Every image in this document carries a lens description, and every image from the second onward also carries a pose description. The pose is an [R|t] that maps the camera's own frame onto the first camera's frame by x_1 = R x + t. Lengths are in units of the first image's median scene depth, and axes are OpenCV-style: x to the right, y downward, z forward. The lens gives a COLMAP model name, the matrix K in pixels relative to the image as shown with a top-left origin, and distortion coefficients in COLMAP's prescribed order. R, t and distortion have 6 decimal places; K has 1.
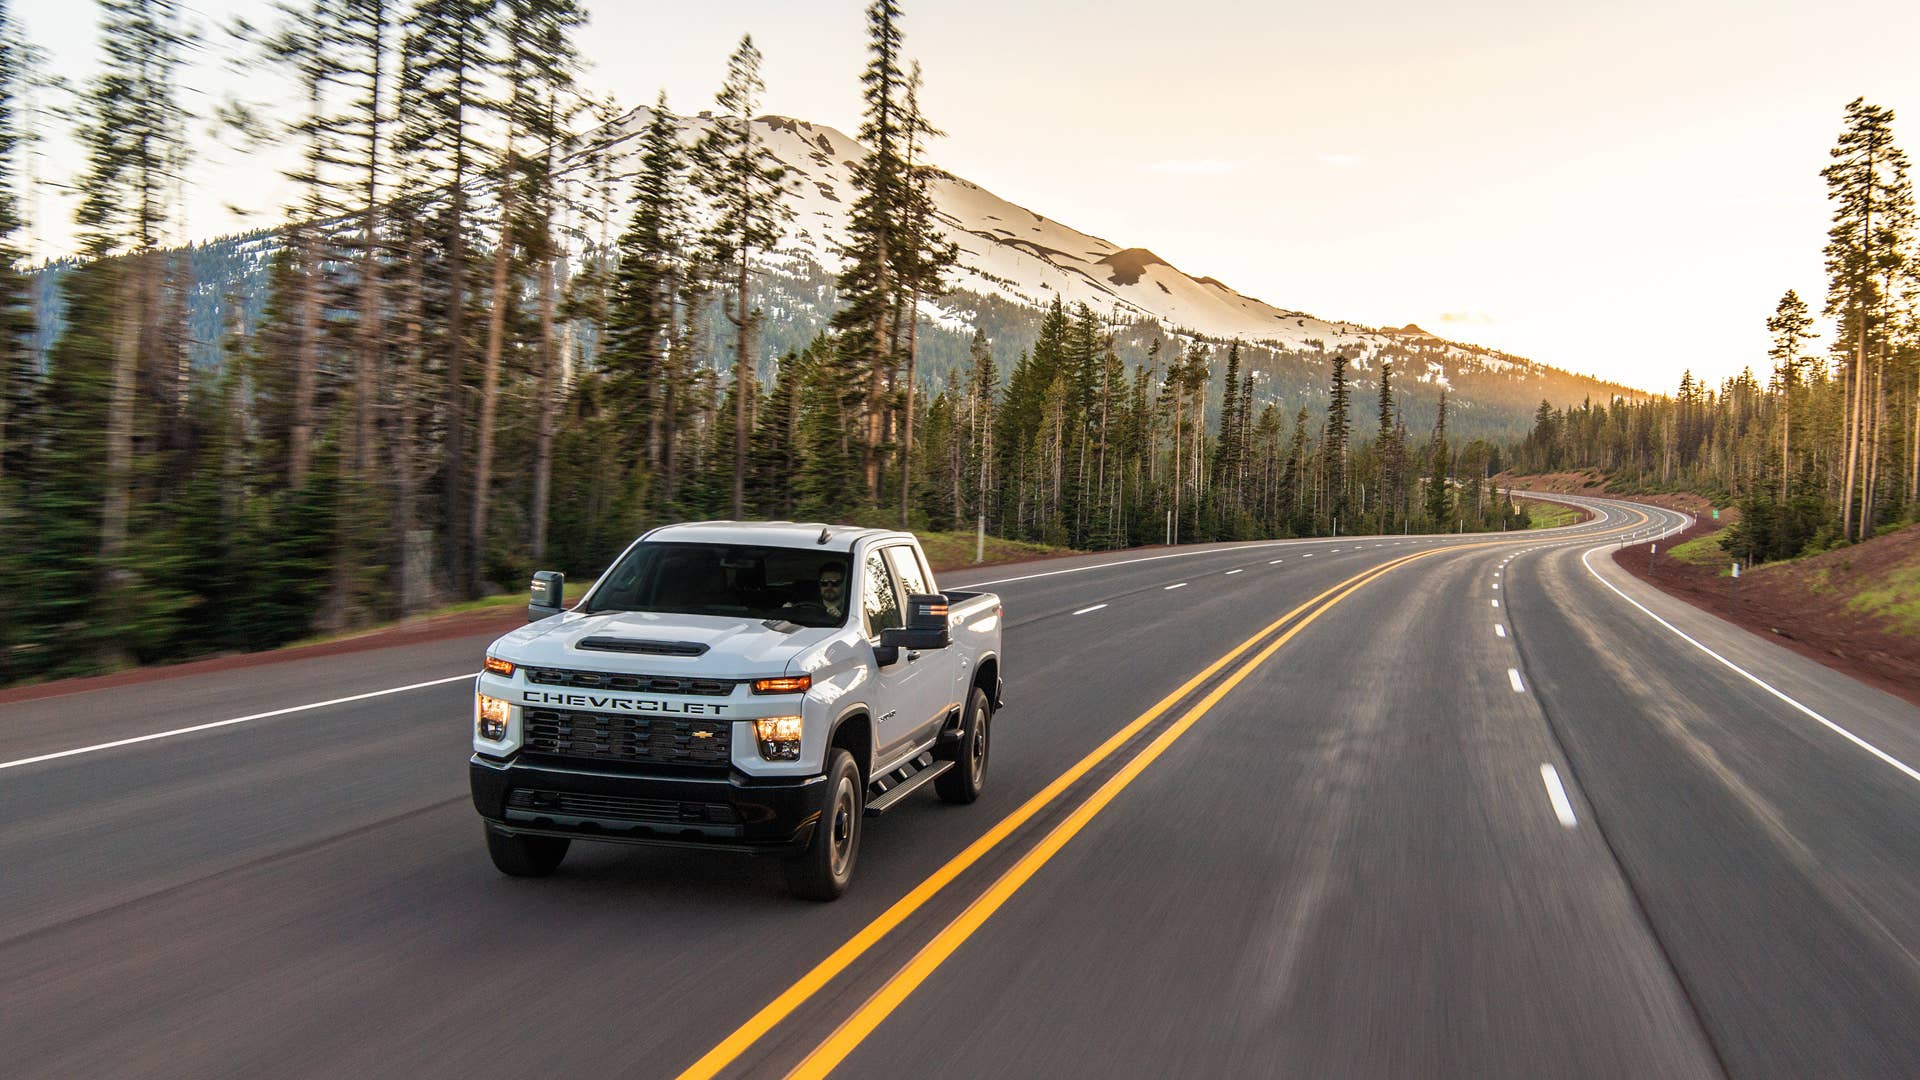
lens RADIAL K [[2580.3, 0, 978.9], [0, 2580.3, 540.6], [0, 0, 1]] dist [0.008888, 0.000000]
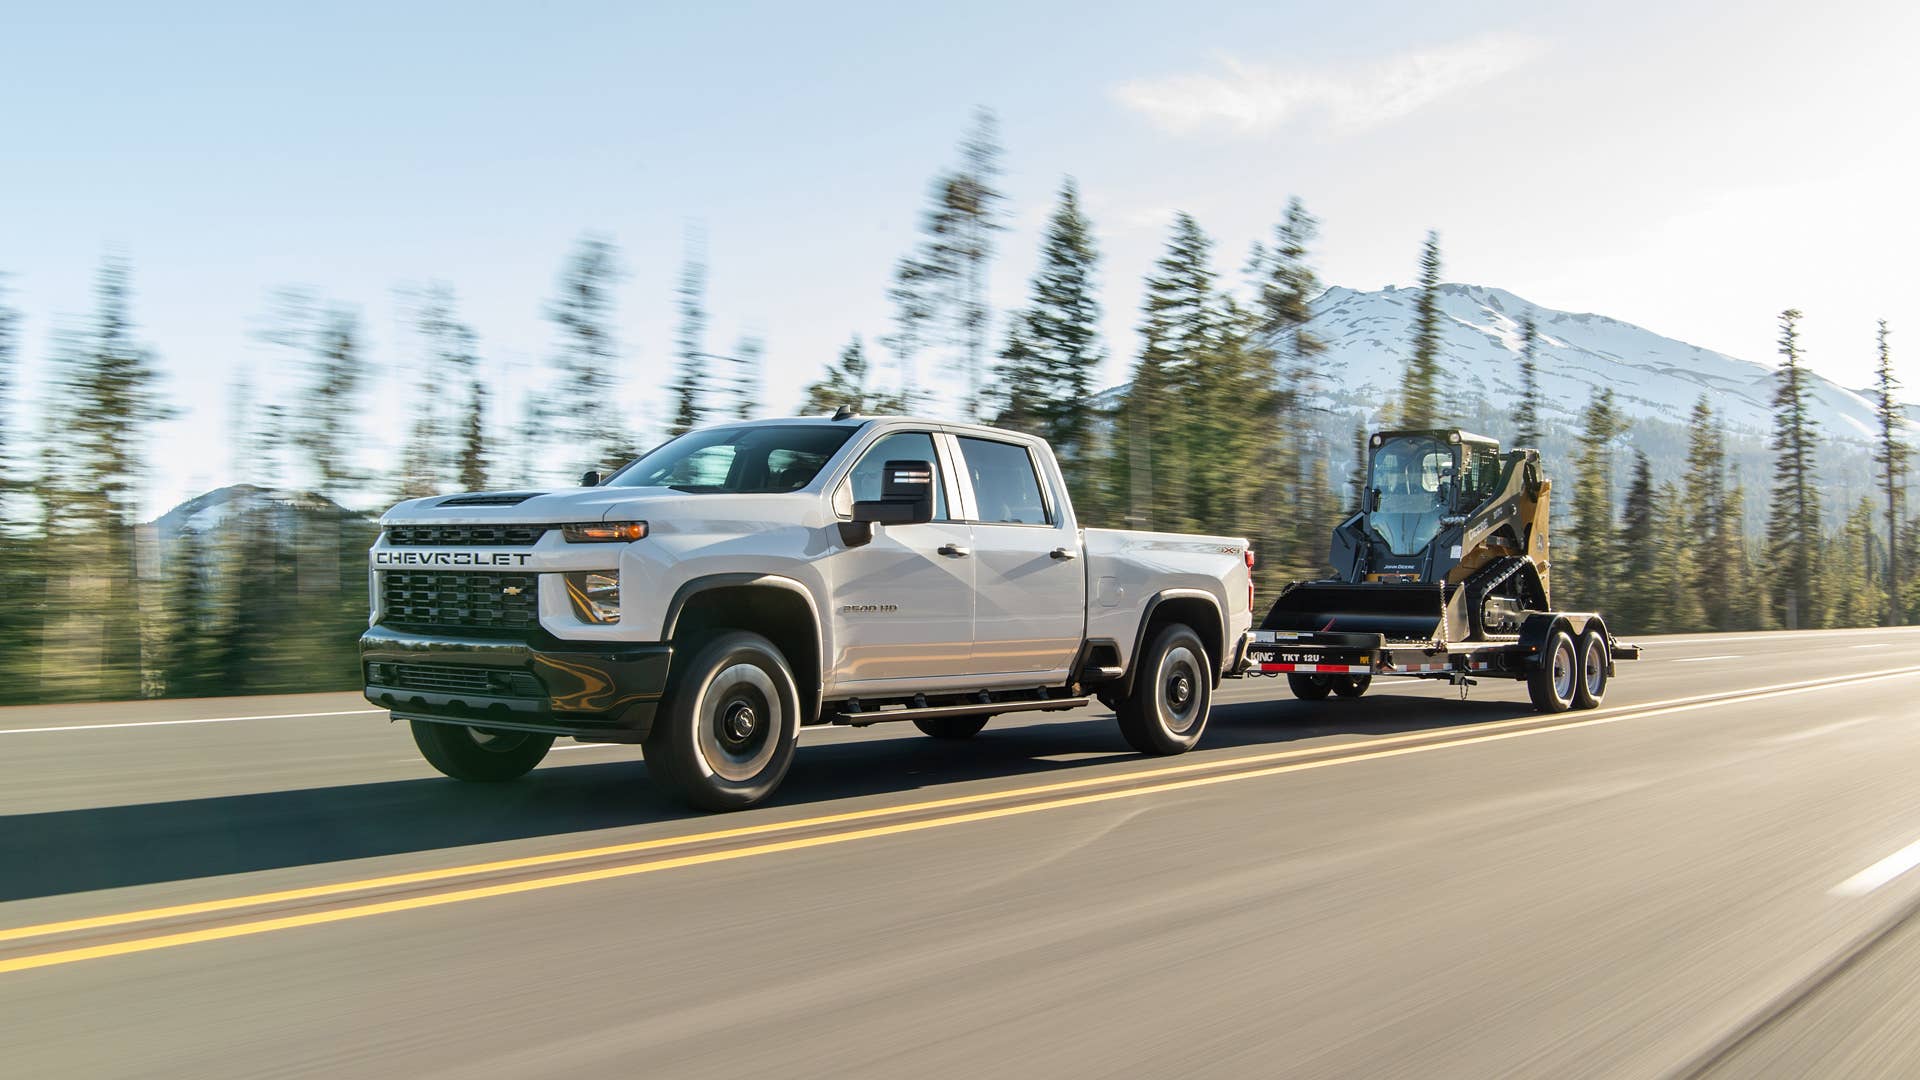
lens RADIAL K [[1794.3, 0, 940.7], [0, 1794.3, 588.1], [0, 0, 1]] dist [0.056781, 0.000000]
pose [[0.896380, -0.028581, -0.442364, 0.278623], [0.000828, 0.998025, -0.062805, 0.110822], [0.443285, 0.055930, 0.894634, 0.530852]]
